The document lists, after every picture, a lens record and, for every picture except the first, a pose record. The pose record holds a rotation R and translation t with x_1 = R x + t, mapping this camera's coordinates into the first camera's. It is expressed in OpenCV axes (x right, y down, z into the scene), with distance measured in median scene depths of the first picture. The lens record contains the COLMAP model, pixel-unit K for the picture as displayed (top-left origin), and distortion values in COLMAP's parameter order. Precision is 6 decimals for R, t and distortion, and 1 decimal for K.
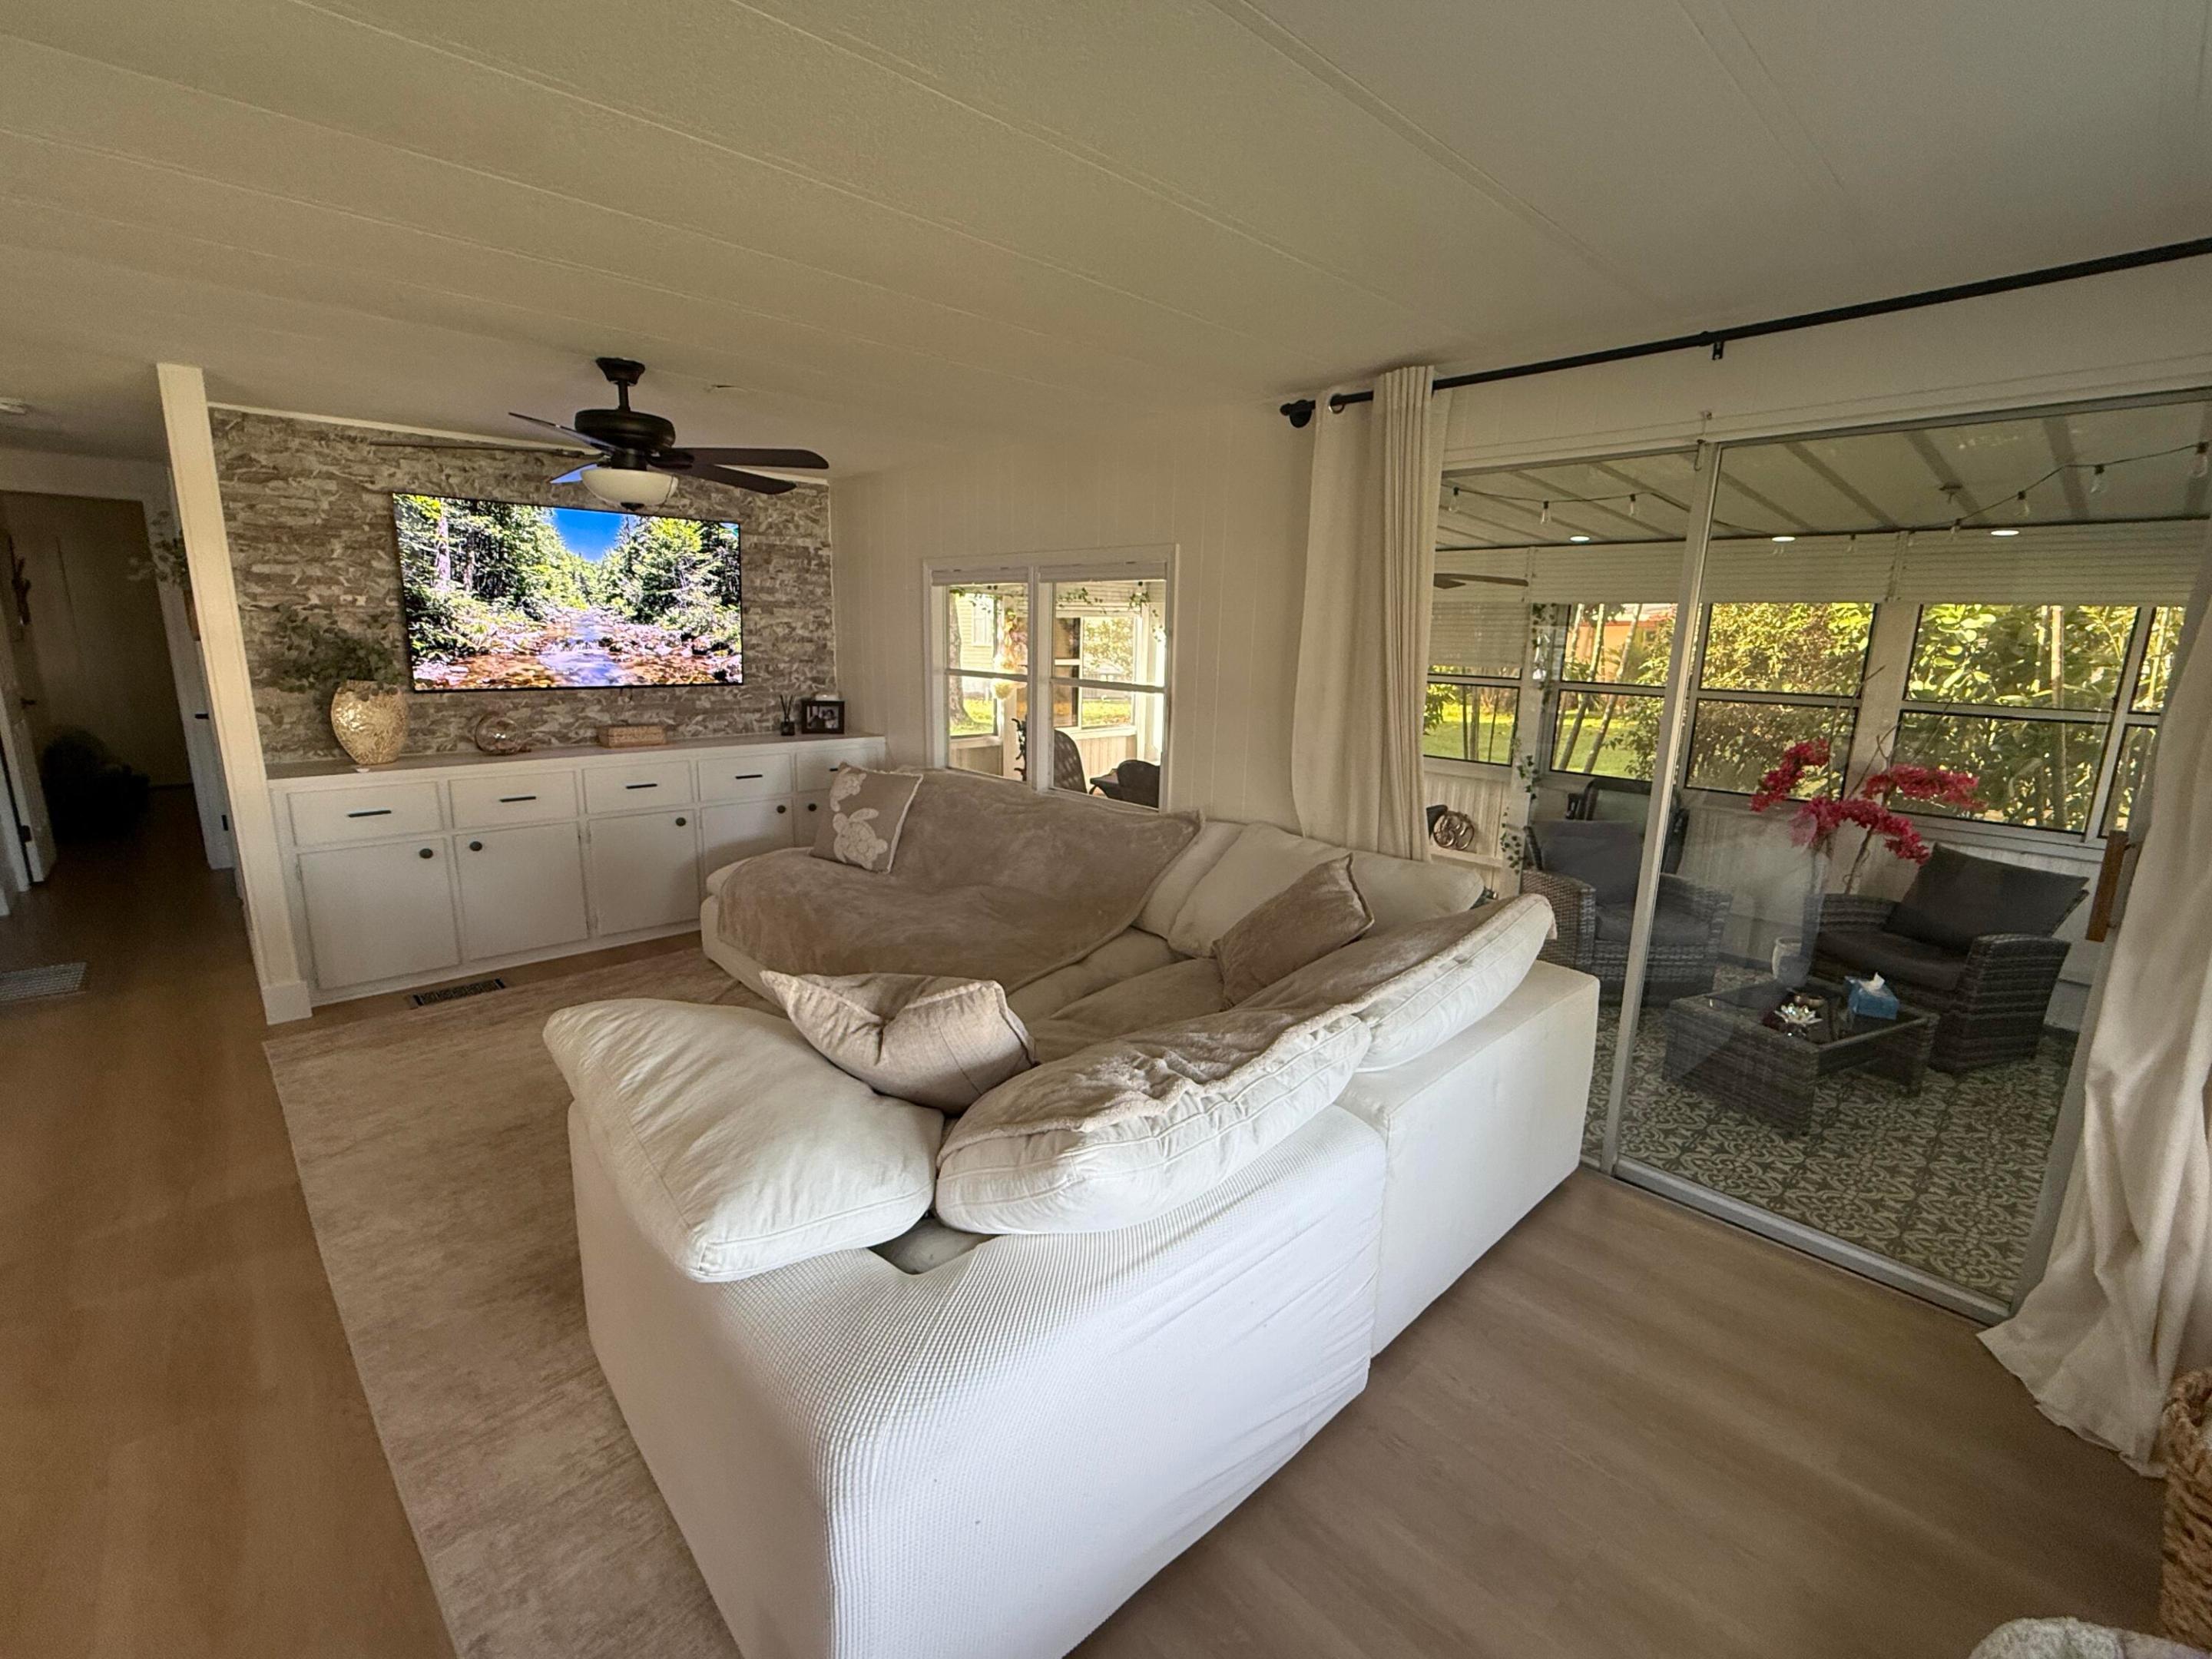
lens RADIAL K [[967.4, 0, 1113.7], [0, 967.4, 819.8], [0, 0, 1]] dist [0.001164, 0.000292]
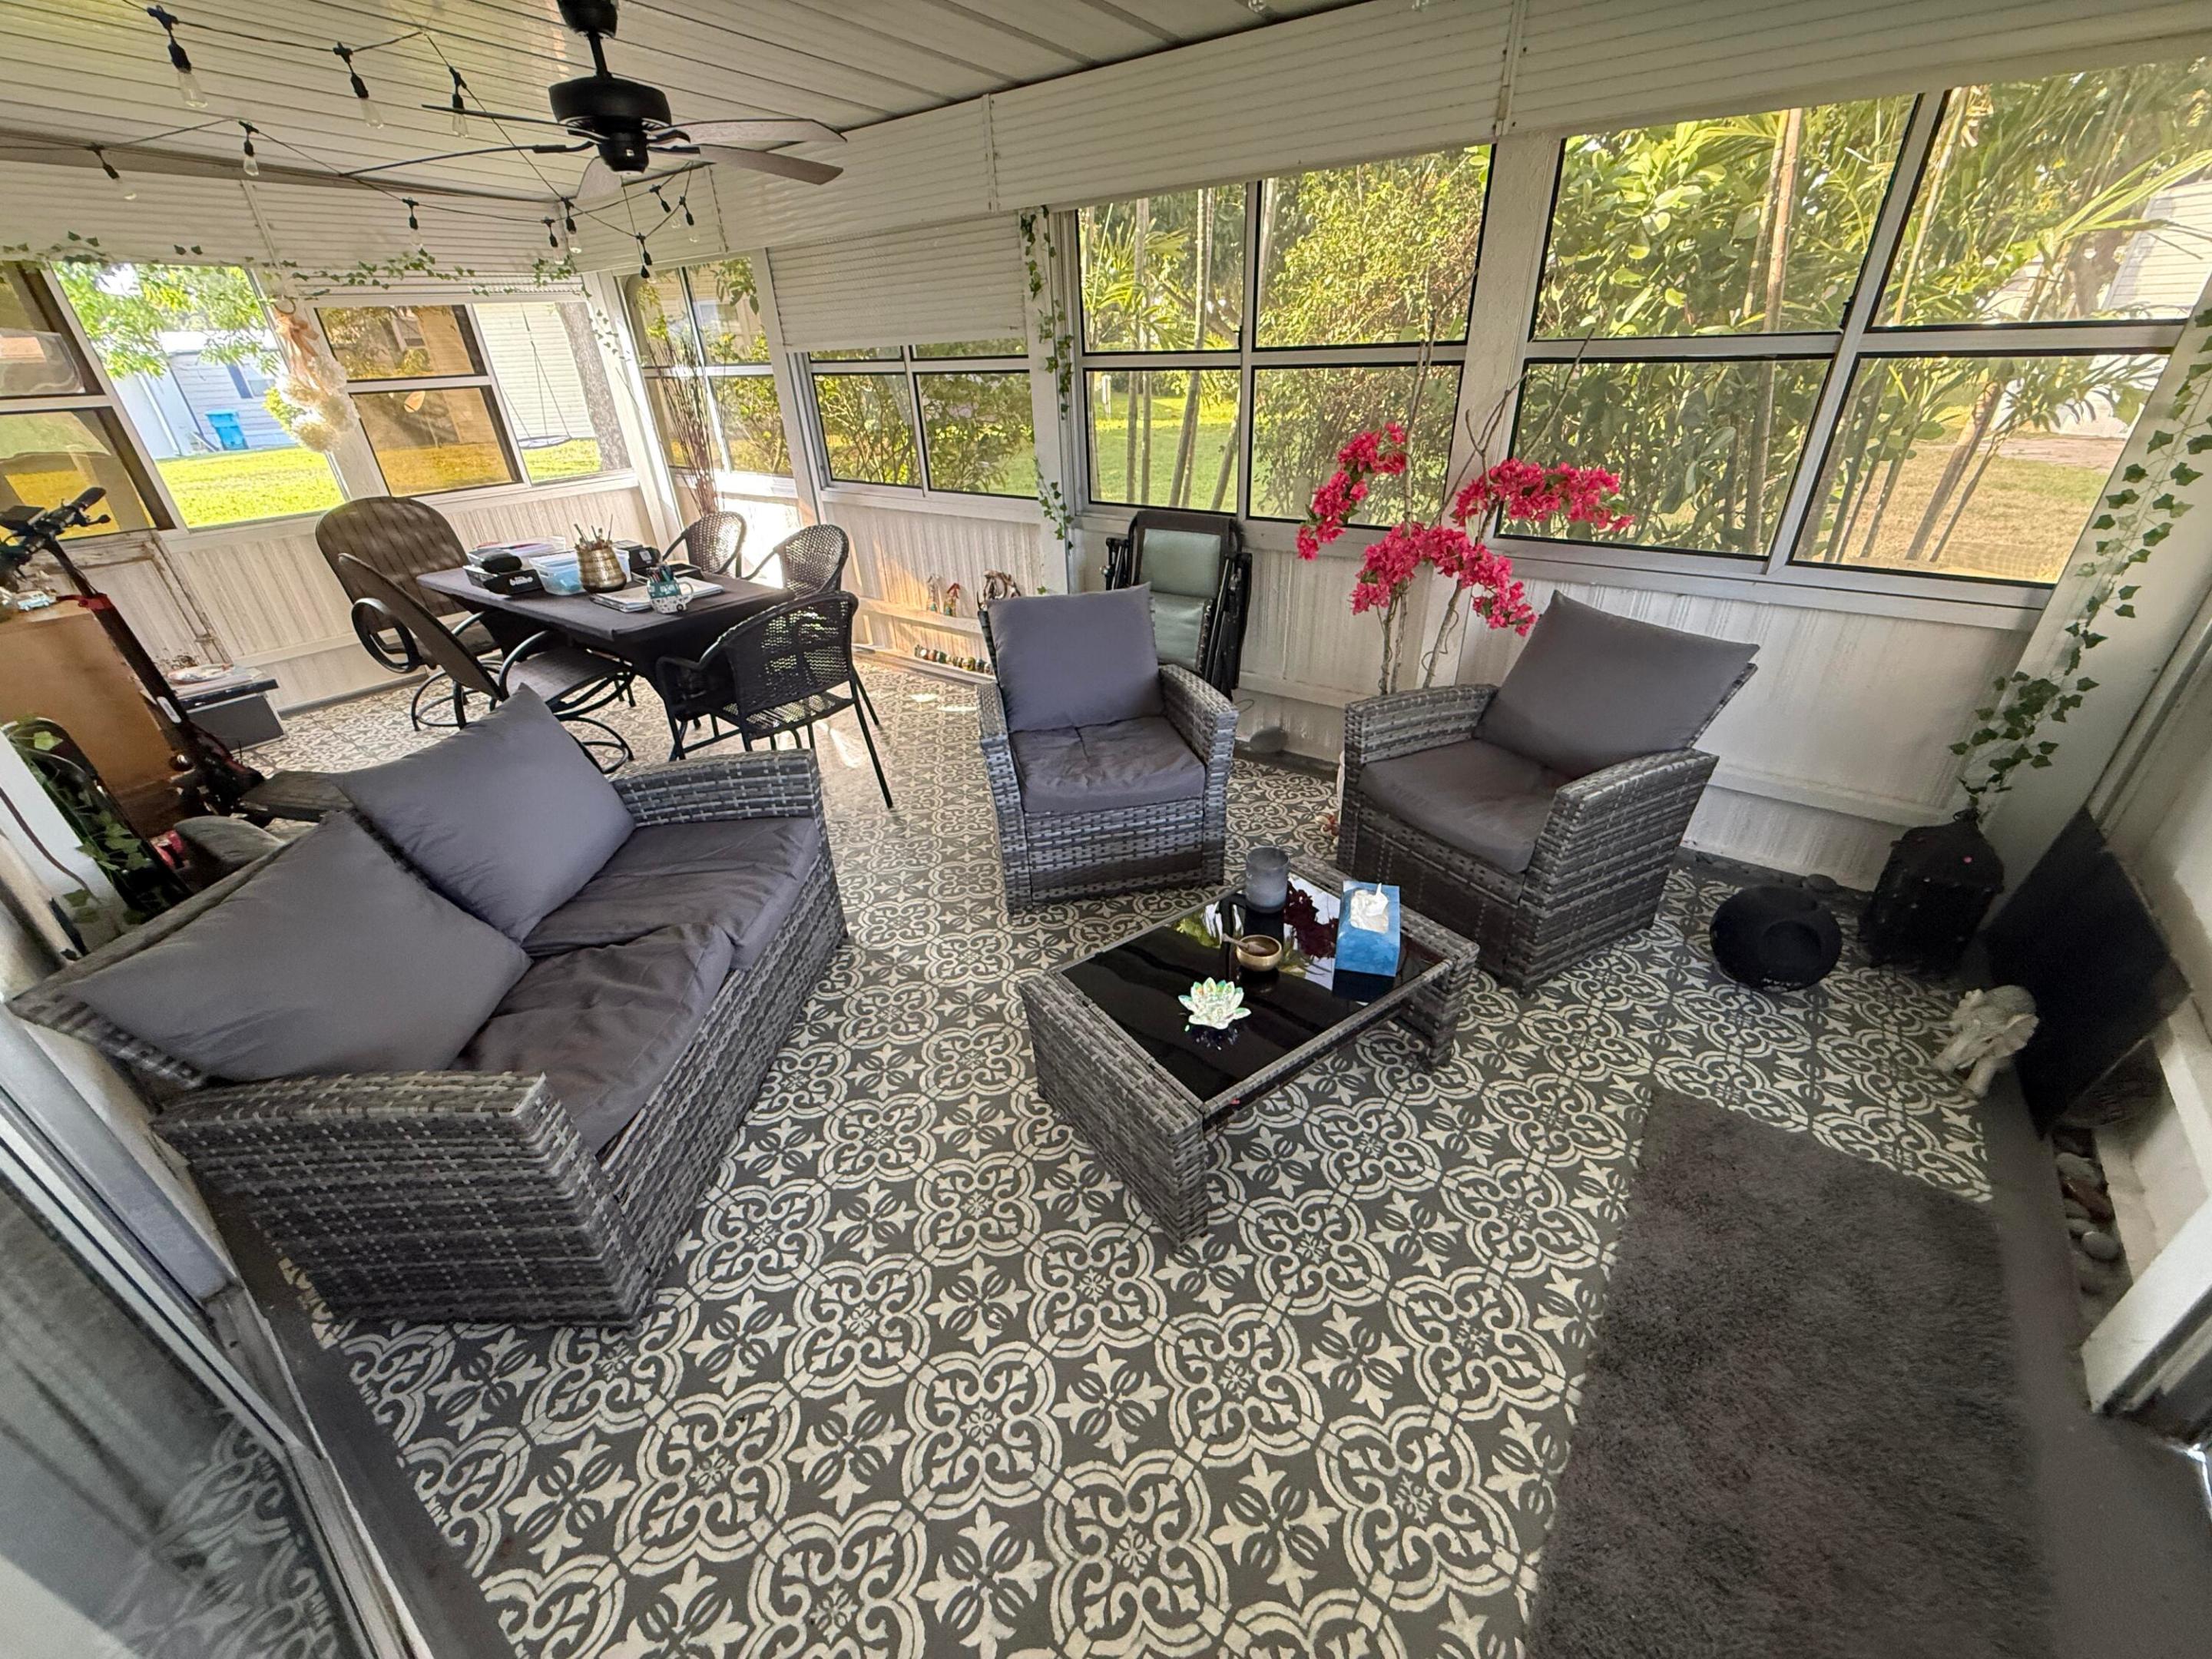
lens RADIAL K [[885.0, 0, 1110.1], [0, 885.0, 823.4], [0, 0, 1]] dist [-0.000518, 0.000652]
pose [[0.984789, -0.132117, 0.112850, 0.505716], [0.092101, 0.947656, 0.305723, -0.035966], [-0.147334, -0.290679, 0.945409, 0.482886]]
